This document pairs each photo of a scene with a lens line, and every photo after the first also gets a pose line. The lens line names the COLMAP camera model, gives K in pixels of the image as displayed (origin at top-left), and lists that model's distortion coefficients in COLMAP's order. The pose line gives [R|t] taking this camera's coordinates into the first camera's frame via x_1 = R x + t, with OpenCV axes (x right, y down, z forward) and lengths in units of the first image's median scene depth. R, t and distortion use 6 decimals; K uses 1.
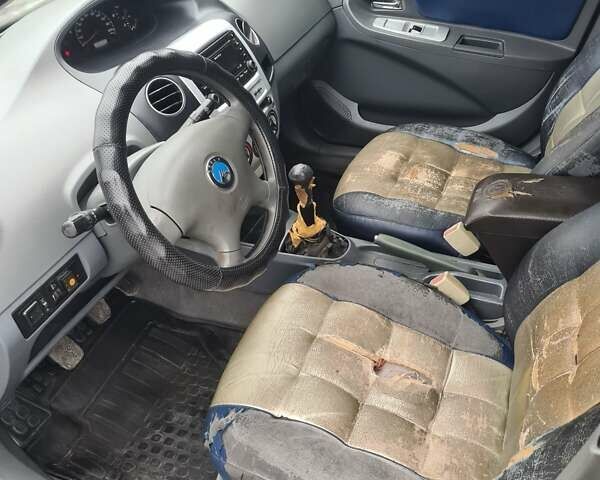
lens RADIAL K [[608.0, 0, 299.3], [0, 608.0, 250.9], [0, 0, 1]] dist [0.057011, -0.013933]
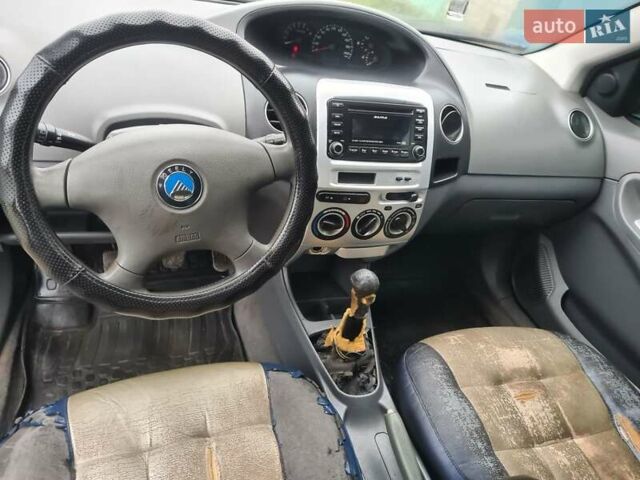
lens RADIAL K [[486.9, 0, 320.0], [0, 486.9, 240.0], [0, 0, 1]] dist [0.040860, -0.001705]
pose [[0.623802, 0.617182, -0.479539, 0.205525], [-0.663920, 0.742178, 0.091555, -0.158624], [0.412409, 0.261264, 0.872731, 0.328944]]
